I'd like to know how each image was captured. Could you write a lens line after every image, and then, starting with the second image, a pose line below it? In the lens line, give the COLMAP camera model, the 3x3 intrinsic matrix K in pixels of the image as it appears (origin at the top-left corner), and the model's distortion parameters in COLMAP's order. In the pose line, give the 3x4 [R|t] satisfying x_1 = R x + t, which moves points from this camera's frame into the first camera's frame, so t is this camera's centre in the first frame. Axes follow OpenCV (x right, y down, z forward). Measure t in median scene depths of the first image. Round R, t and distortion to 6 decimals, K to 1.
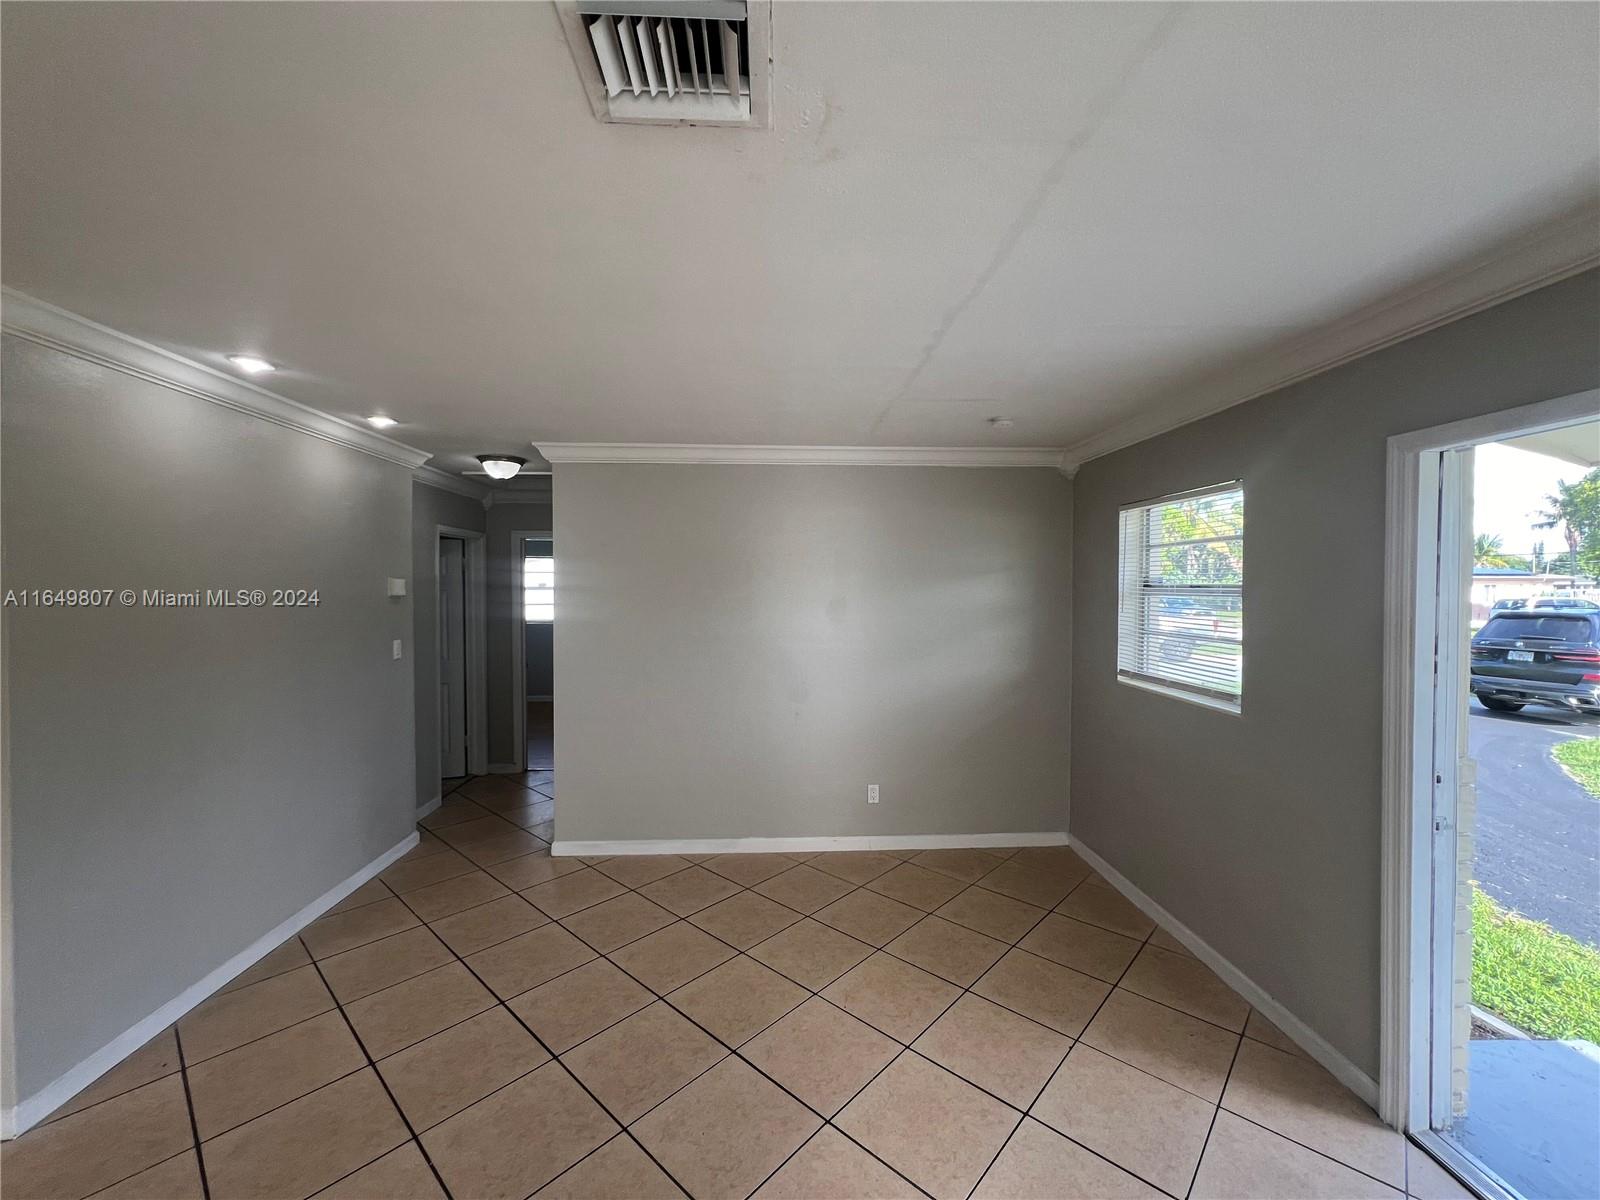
lens RADIAL K [[644.6, 0, 798.5], [0, 644.6, 605.3], [0, 0, 1]] dist [-0.005693, 0.000938]
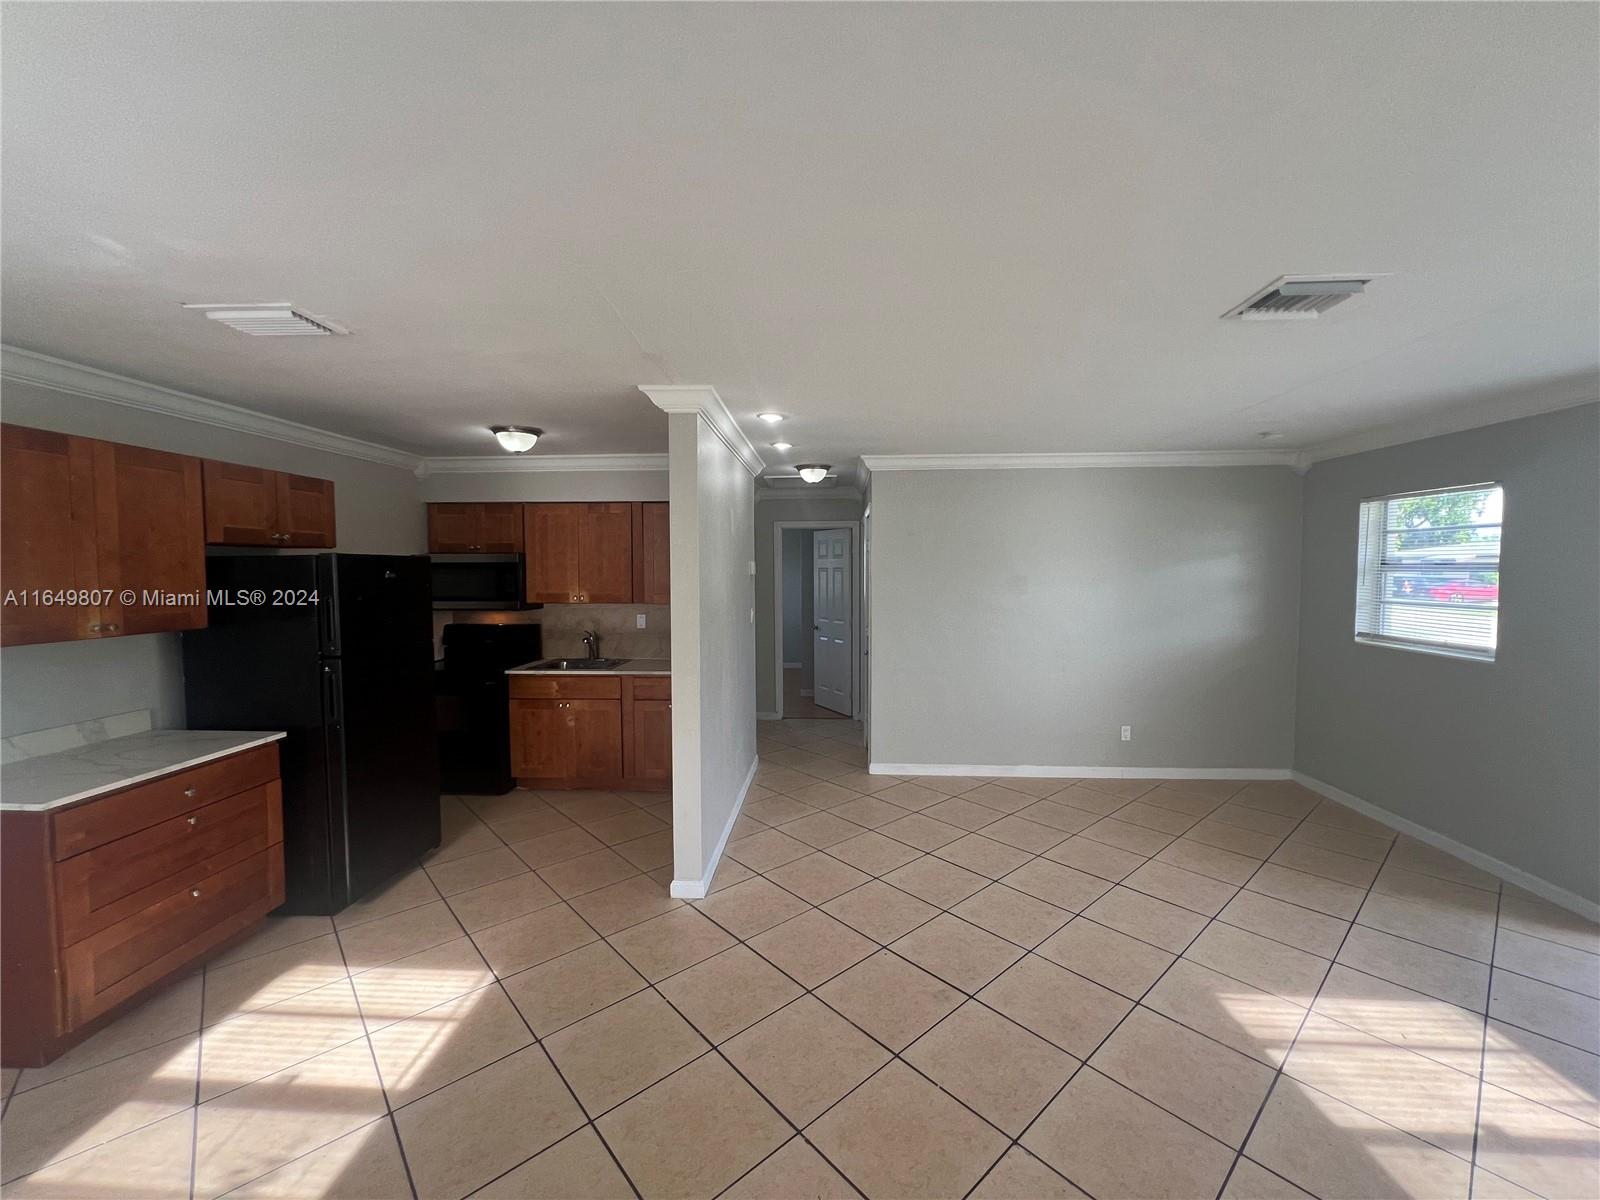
lens RADIAL K [[643.6, 0, 798.6], [0, 643.6, 602.2], [0, 0, 1]] dist [-0.003184, 0.000660]
pose [[0.994308, 0.001422, -0.106534, -0.393501], [0.001220, 0.999693, 0.024728, 0.009567], [0.106537, -0.024717, 0.994002, -0.302814]]
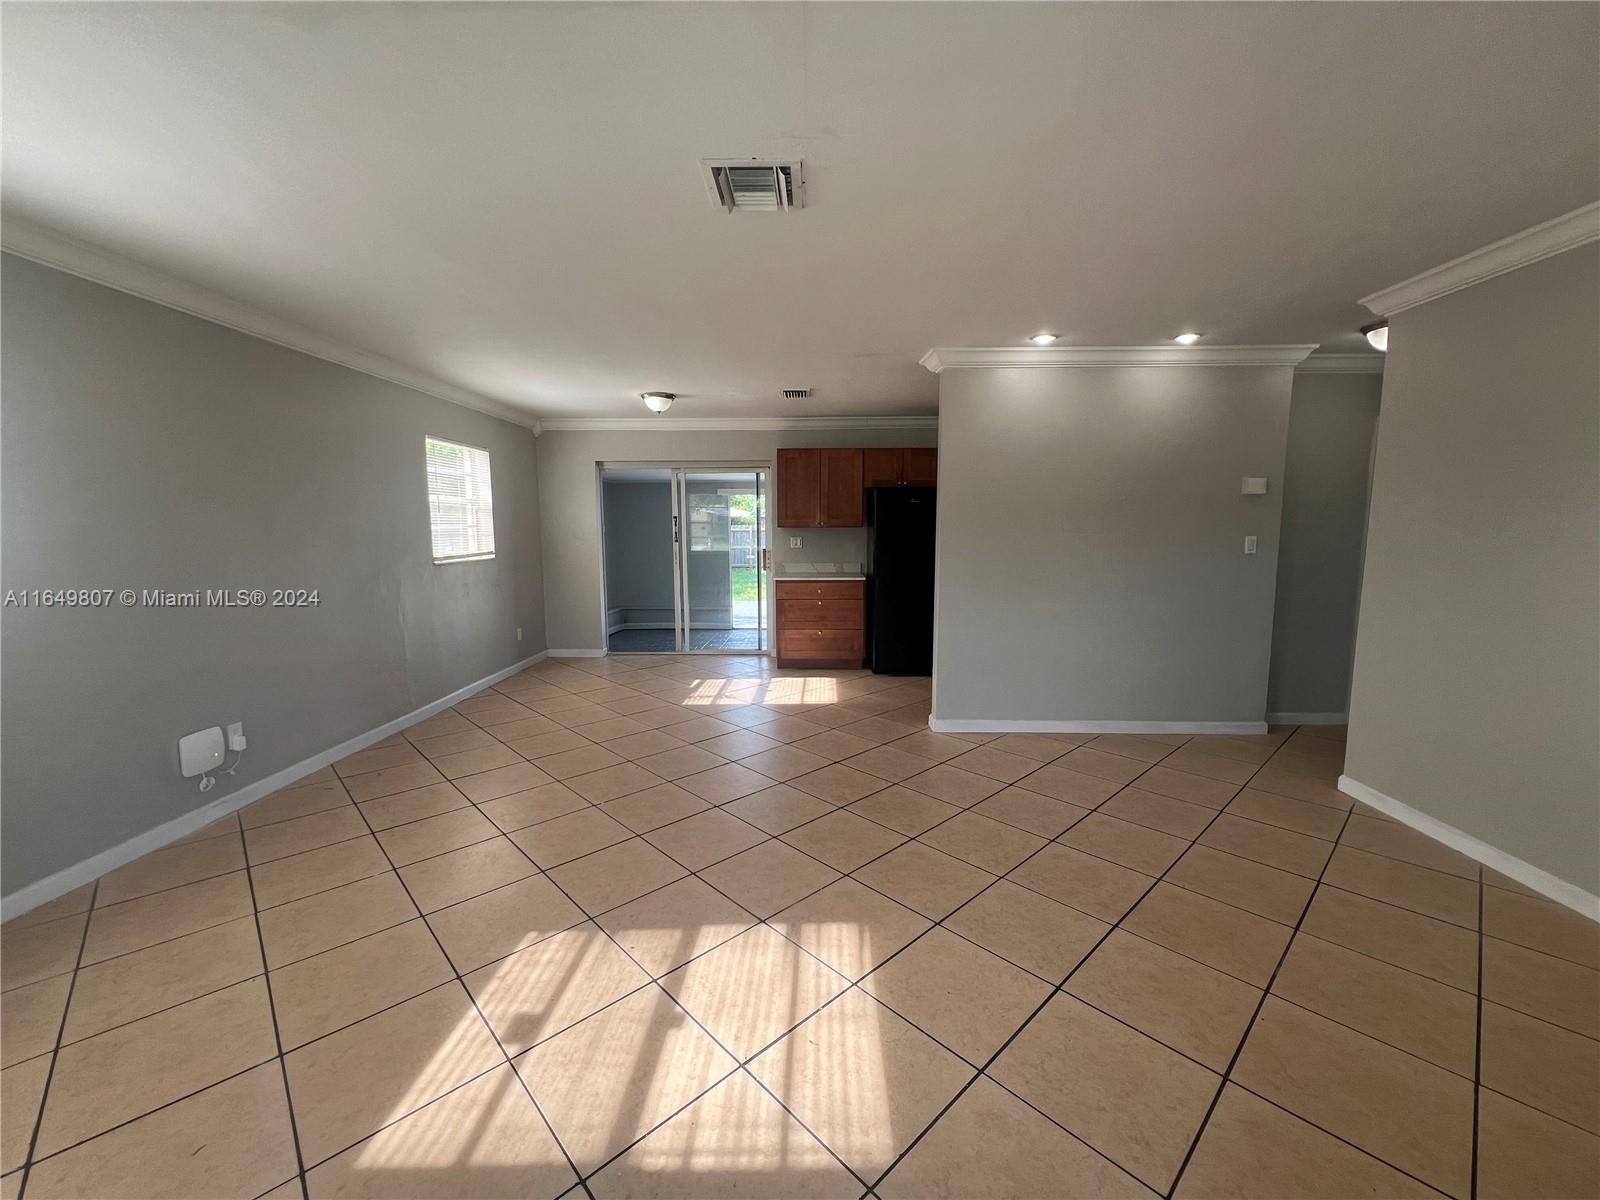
lens RADIAL K [[644.6, 0, 810.3], [0, 644.6, 601.9], [0, 0, 1]] dist [-0.005693, 0.000938]
pose [[-0.063410, 0.118751, -0.990897, 0.502601], [-0.025130, 0.992391, 0.120538, 0.052822], [0.997671, 0.032545, -0.059944, 0.339405]]
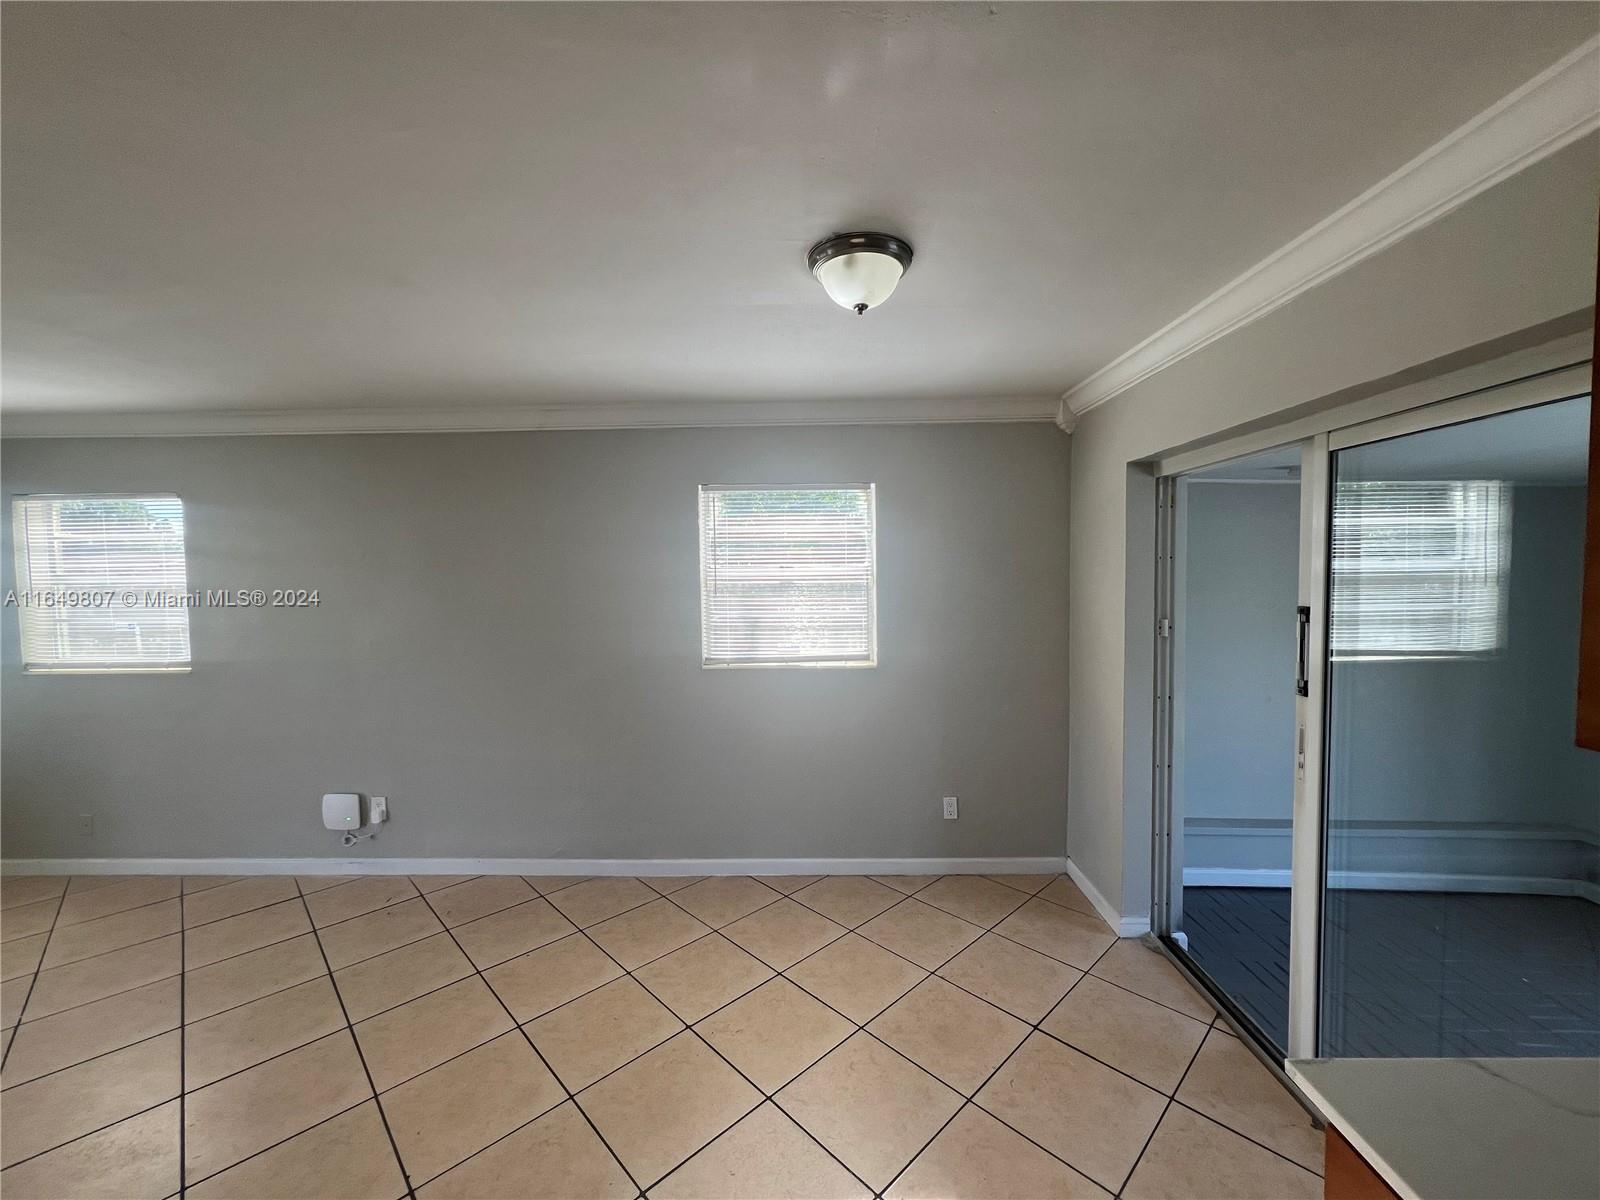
lens RADIAL K [[643.6, 0, 800.1], [0, 643.6, 604.0], [0, 0, 1]] dist [-0.003184, 0.000660]
pose [[-0.997492, 0.009595, 0.070131, -0.896635], [0.015143, 0.996759, 0.079013, -0.005082], [-0.069145, 0.079877, -0.994404, 0.387448]]
